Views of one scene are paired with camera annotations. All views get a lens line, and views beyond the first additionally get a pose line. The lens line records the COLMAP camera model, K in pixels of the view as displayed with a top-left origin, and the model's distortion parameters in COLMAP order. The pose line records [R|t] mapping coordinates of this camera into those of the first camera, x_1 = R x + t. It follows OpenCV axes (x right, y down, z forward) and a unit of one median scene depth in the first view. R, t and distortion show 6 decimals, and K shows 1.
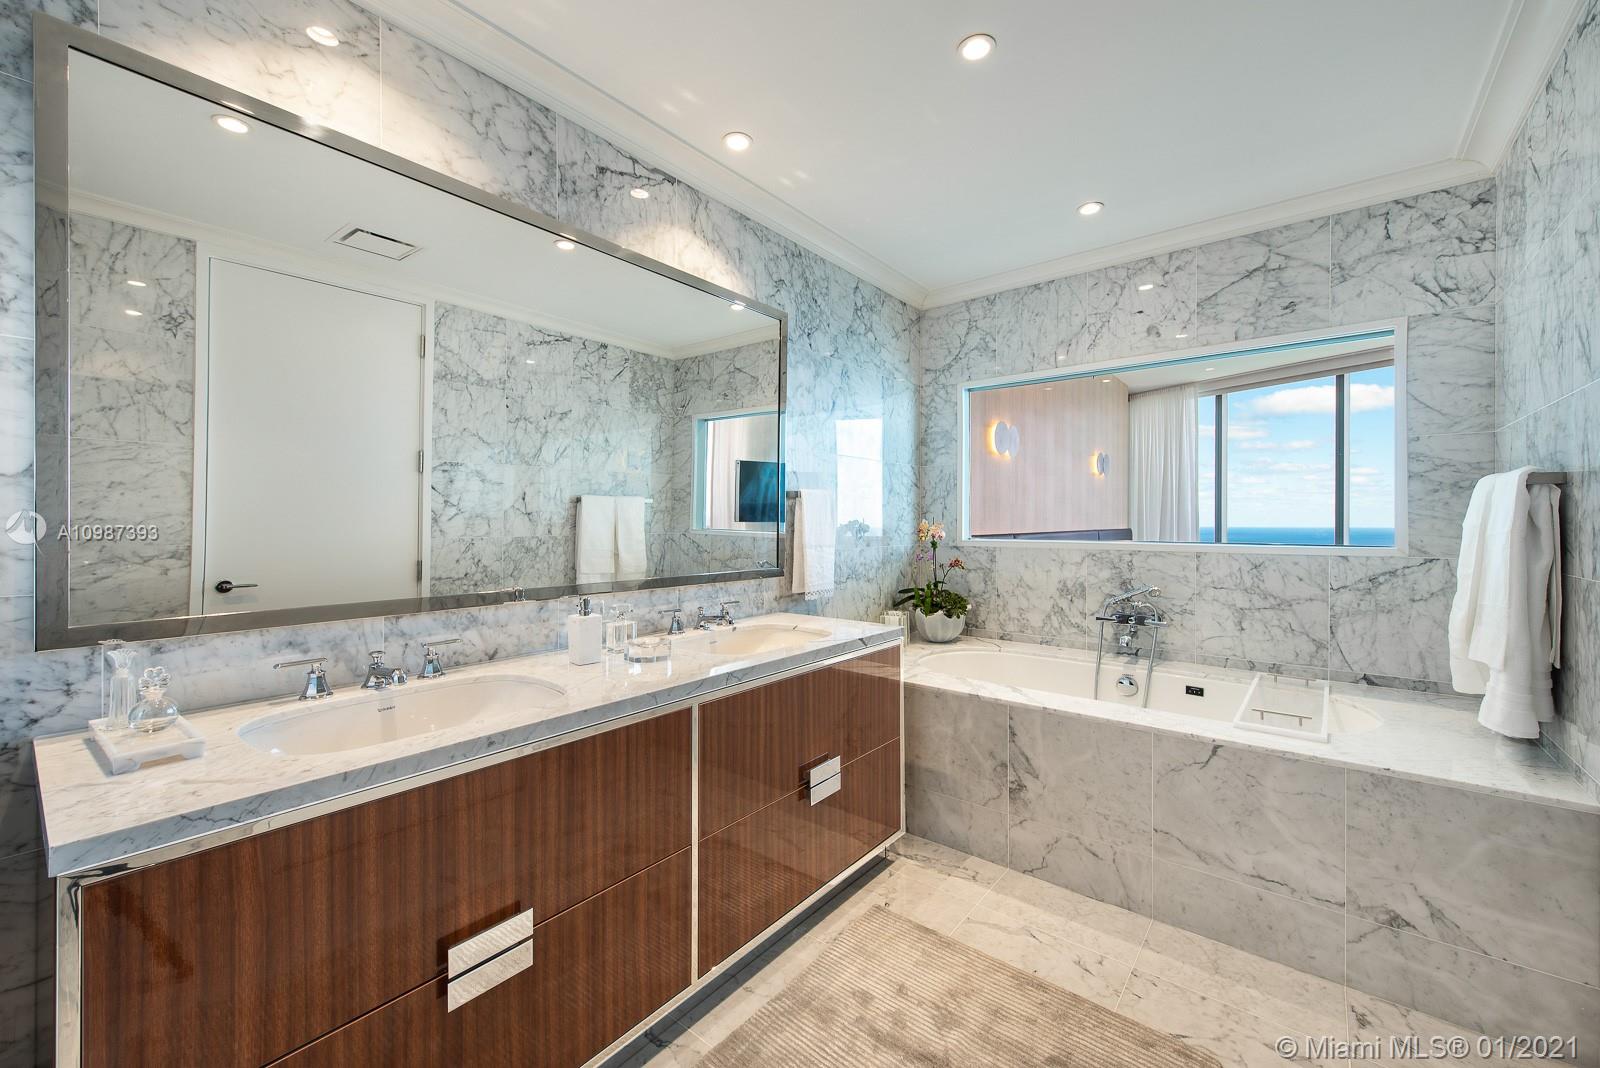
lens RADIAL K [[637.9, 0, 802.9], [0, 637.9, 527.8], [0, 0, 1]] dist [0.003248, 0.000186]
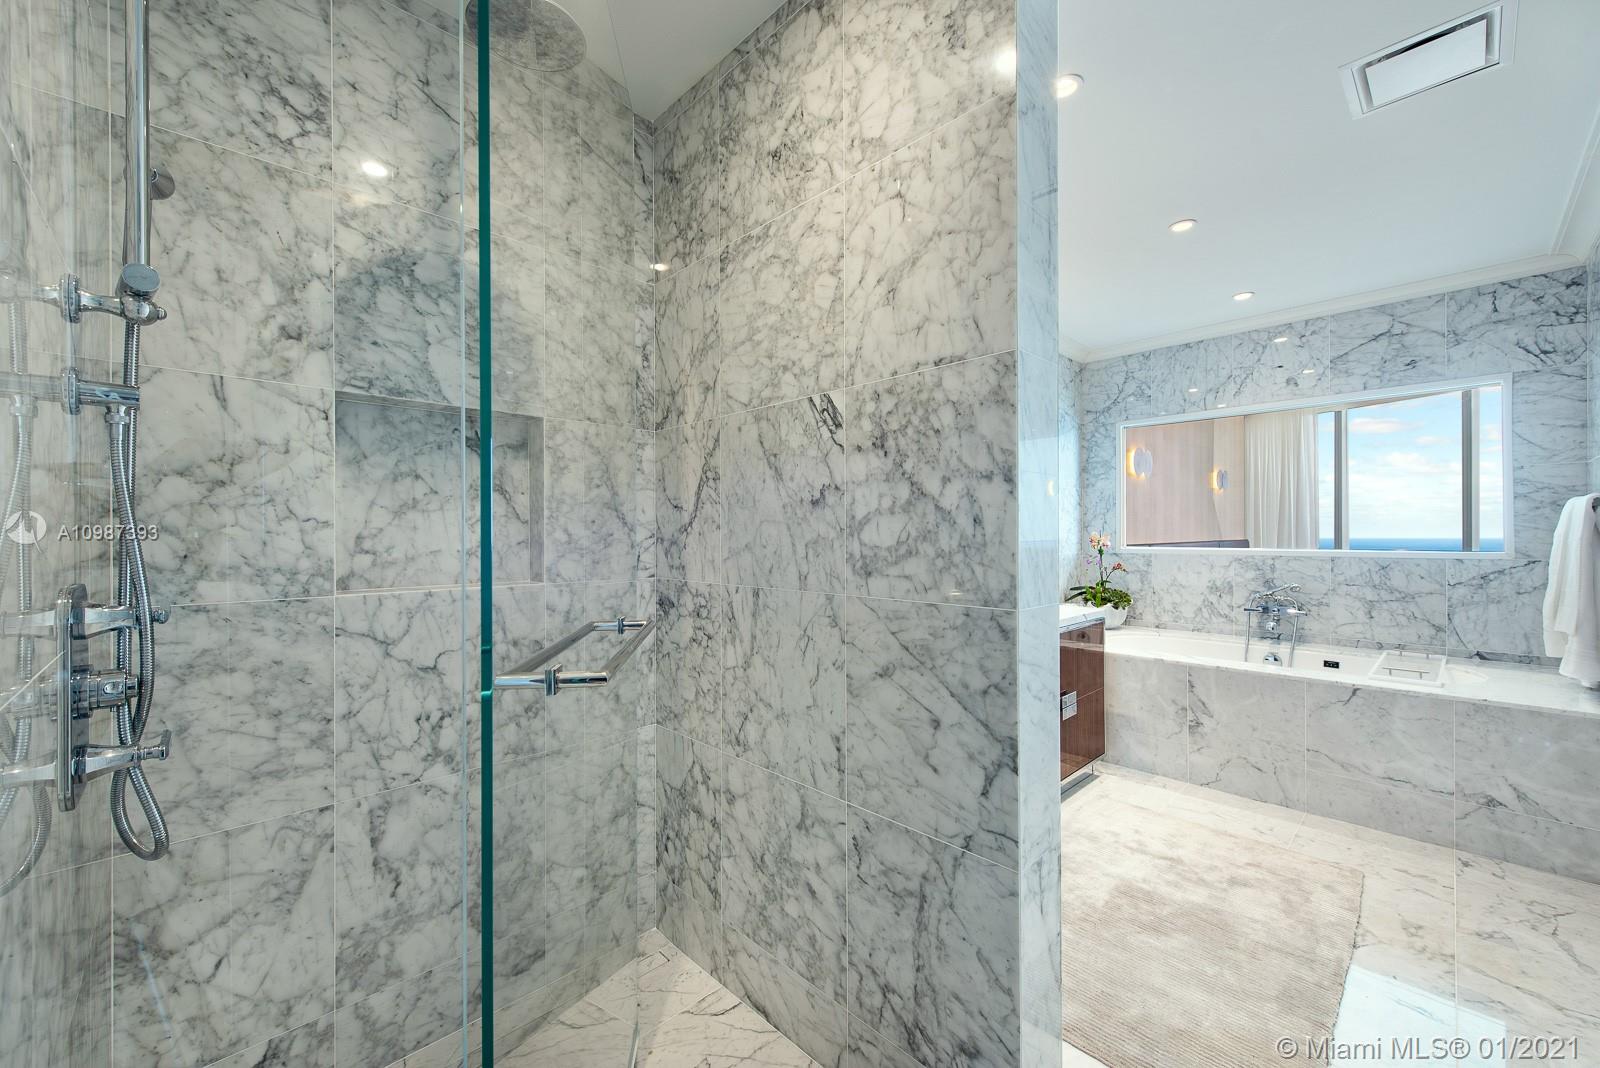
lens RADIAL K [[637.9, 0, 798.1], [0, 637.9, 538.5], [0, 0, 1]] dist [0.003248, 0.000186]
pose [[0.993029, -0.003012, -0.117834, -0.327621], [0.002484, 0.999986, -0.004626, 0.005859], [0.117846, 0.004301, 0.993023, -0.443083]]
